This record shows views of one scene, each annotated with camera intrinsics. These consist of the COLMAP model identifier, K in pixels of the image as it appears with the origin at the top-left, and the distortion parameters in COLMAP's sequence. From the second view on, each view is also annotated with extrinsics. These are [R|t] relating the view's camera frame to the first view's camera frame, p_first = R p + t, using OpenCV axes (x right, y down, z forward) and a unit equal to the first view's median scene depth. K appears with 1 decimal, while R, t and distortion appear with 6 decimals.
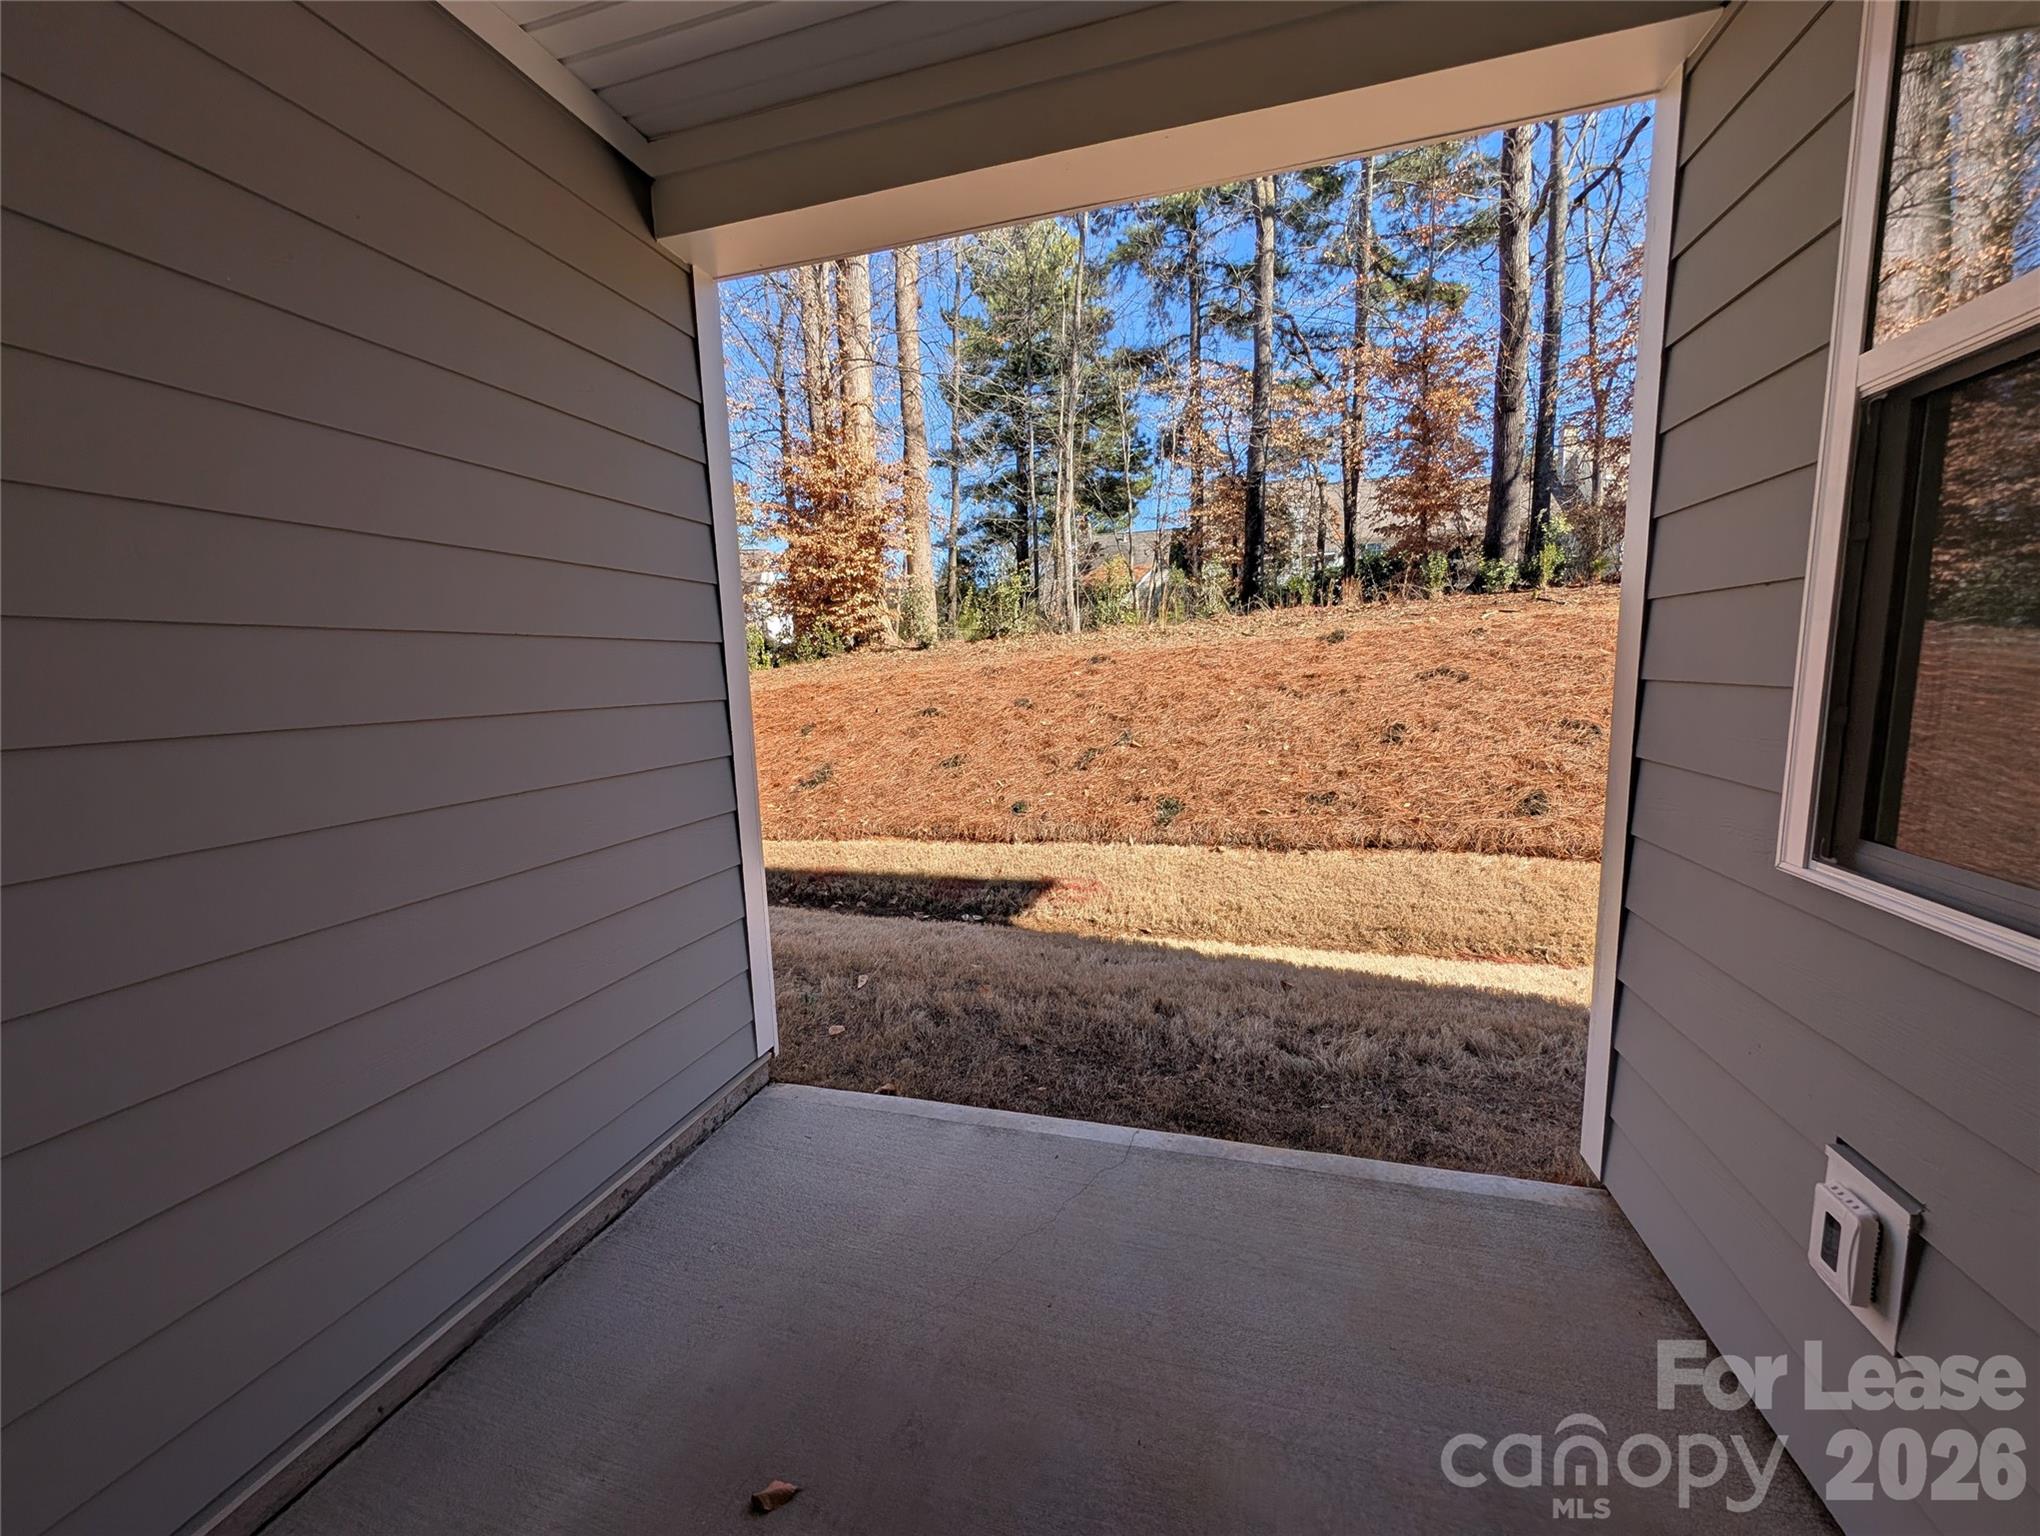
lens RADIAL K [[768.6, 0, 1020.0], [0, 768.6, 768.0], [0, 0, 1]] dist [0.002758, 0.000028]
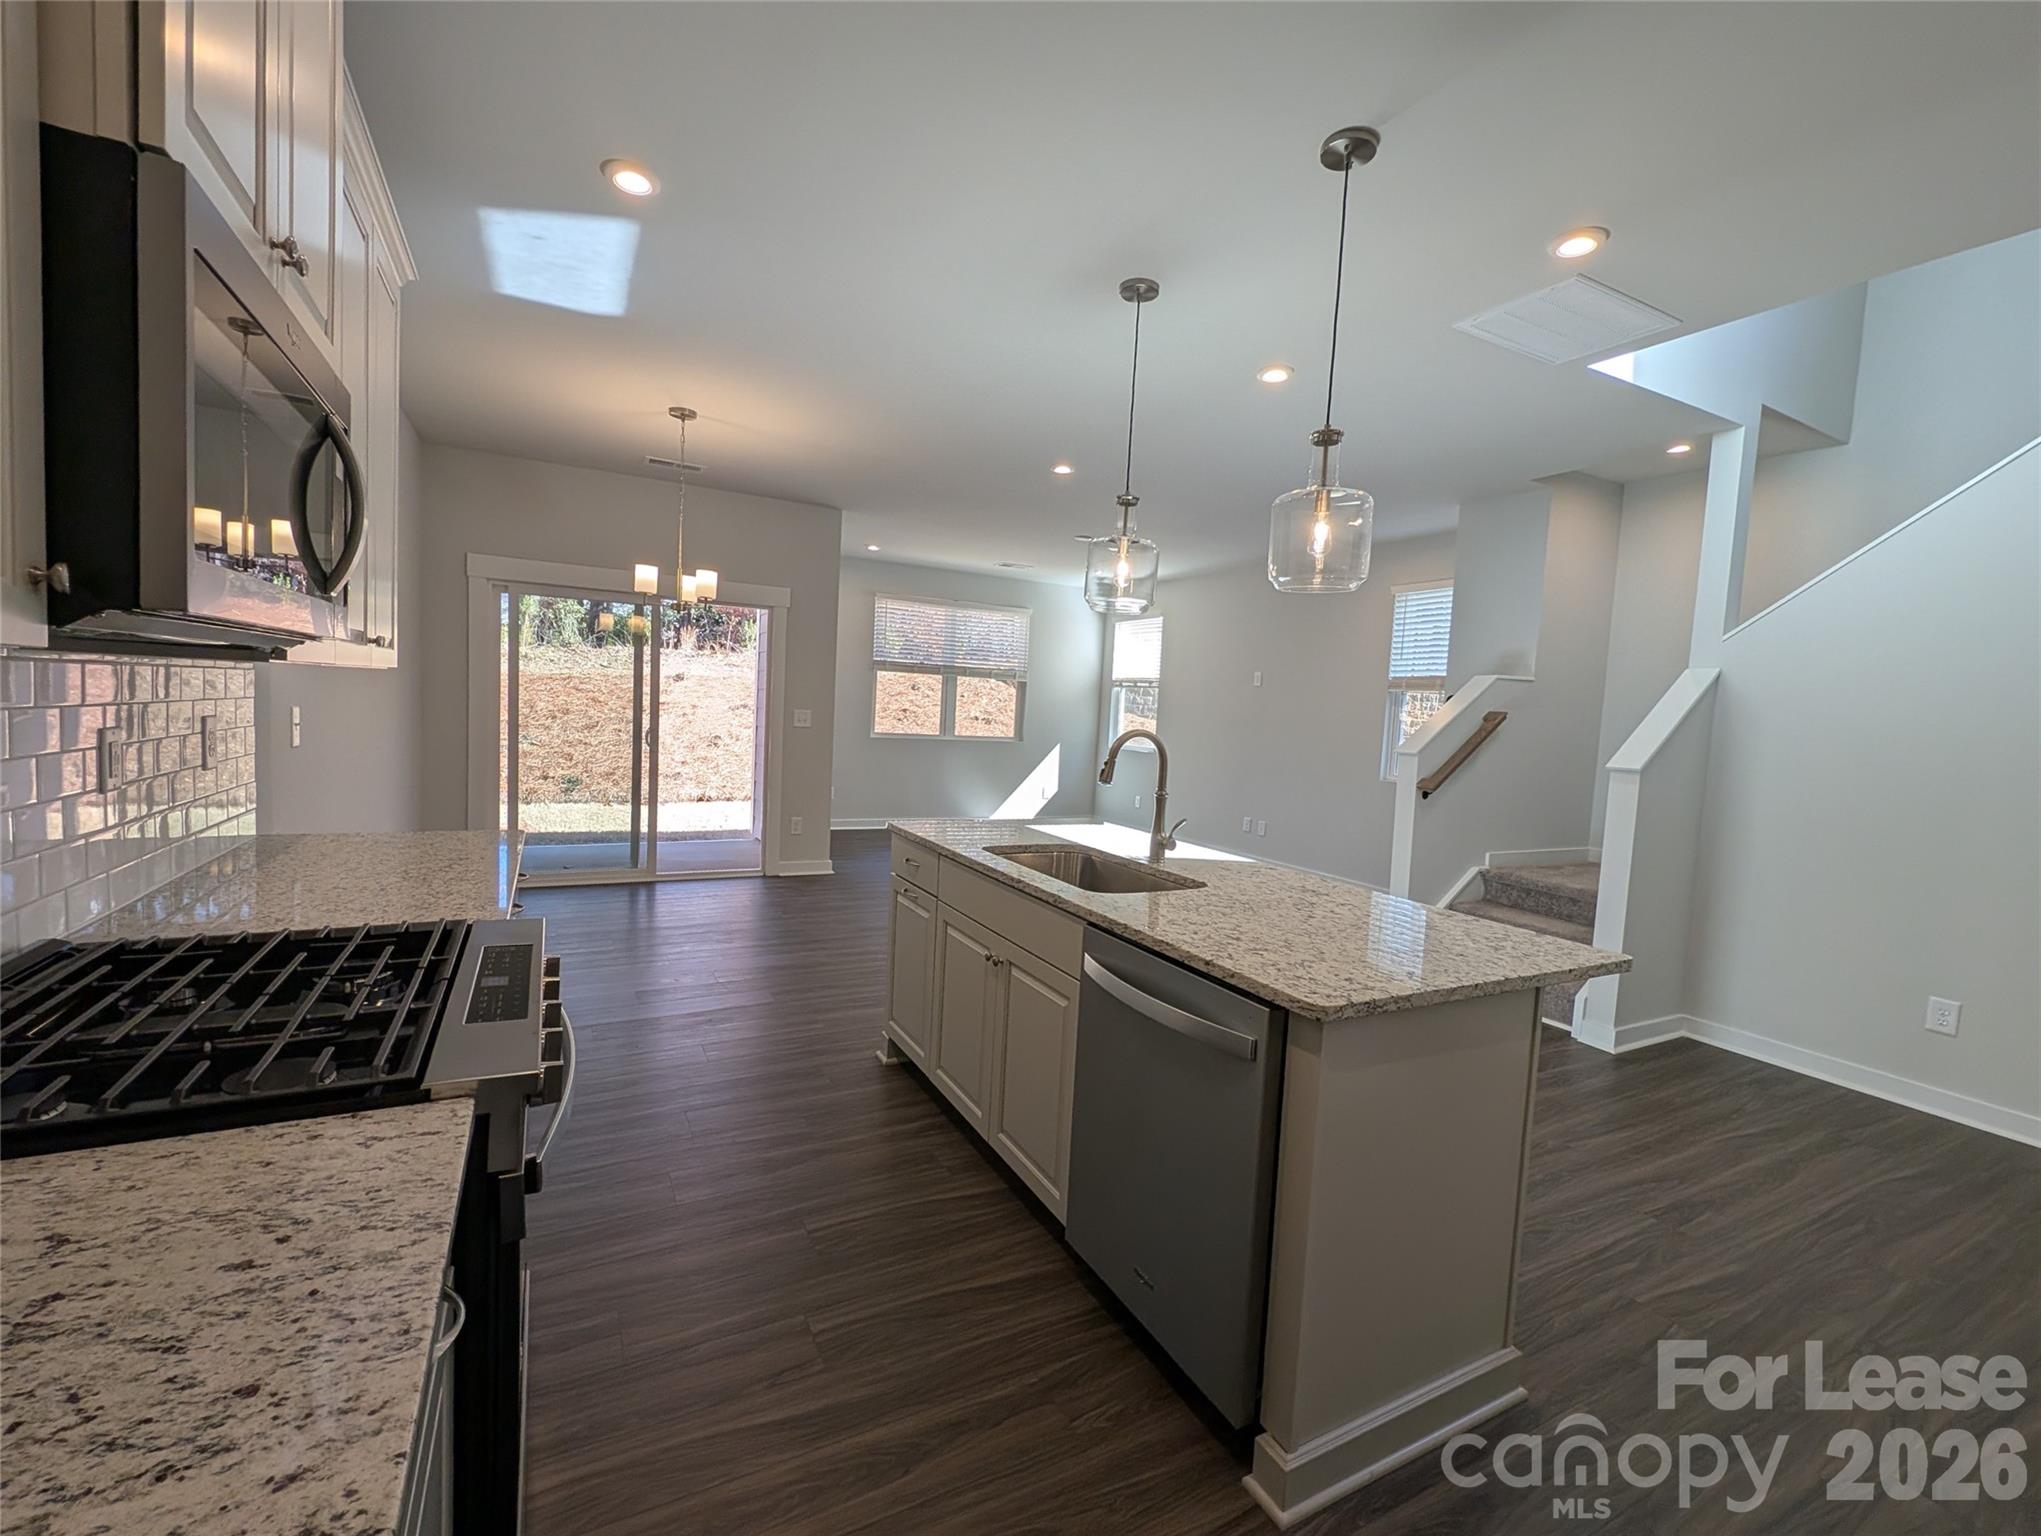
lens RADIAL K [[769.0, 0, 1020.5], [0, 769.0, 768.0], [0, 0, 1]] dist [0.002758, 0.000028]
pose [[0.686159, 0.011897, 0.727354, -0.293240], [0.015448, 0.999402, -0.030920, 0.079839], [-0.727287, 0.032452, 0.685565, -0.673097]]
